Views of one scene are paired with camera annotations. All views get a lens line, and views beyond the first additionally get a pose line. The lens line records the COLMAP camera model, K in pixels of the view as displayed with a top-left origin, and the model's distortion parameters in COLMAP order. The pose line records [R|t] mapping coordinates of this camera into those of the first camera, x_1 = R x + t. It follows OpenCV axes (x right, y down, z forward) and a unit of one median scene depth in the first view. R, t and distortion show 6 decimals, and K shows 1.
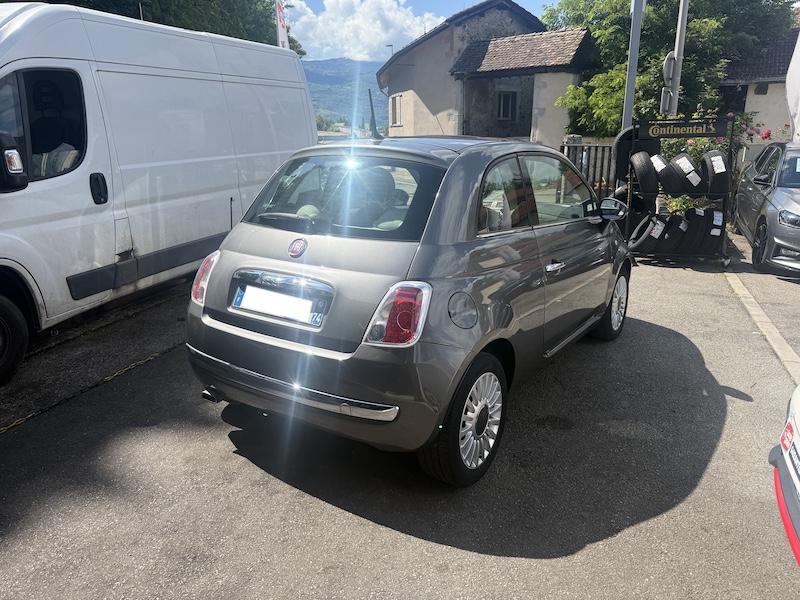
lens RADIAL K [[555.0, 0, 400.0], [0, 555.0, 300.0], [0, 0, 1]] dist [-0.003003, -0.006137]
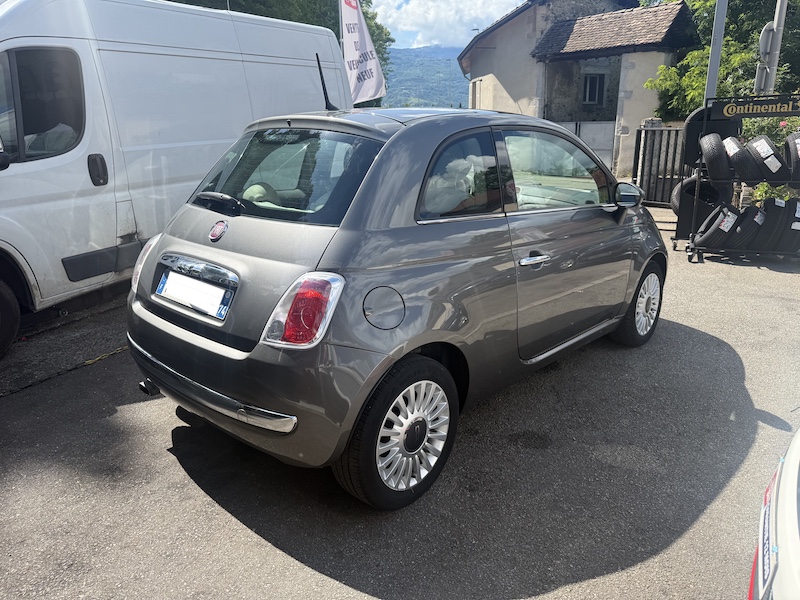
lens RADIAL K [[562.6, 0, 400.0], [0, 562.6, 300.0], [0, 0, 1]] dist [-0.009538, 0.003794]
pose [[0.990098, 0.035106, -0.135920, 0.138990], [-0.032706, 0.999268, 0.019853, -0.006216], [0.136518, -0.015211, 0.990521, 0.077237]]
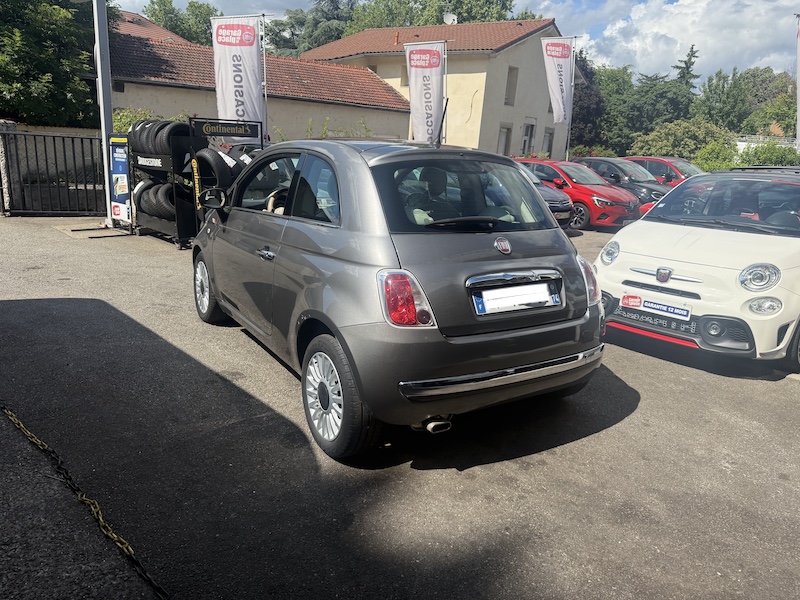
lens RADIAL K [[562.6, 0, 400.0], [0, 562.6, 300.0], [0, 0, 1]] dist [-0.009538, 0.003794]
pose [[0.409674, -0.209709, 0.887800, -0.749492], [0.198475, 0.970394, 0.137633, -0.108165], [-0.890379, 0.119822, 0.439167, 0.418388]]
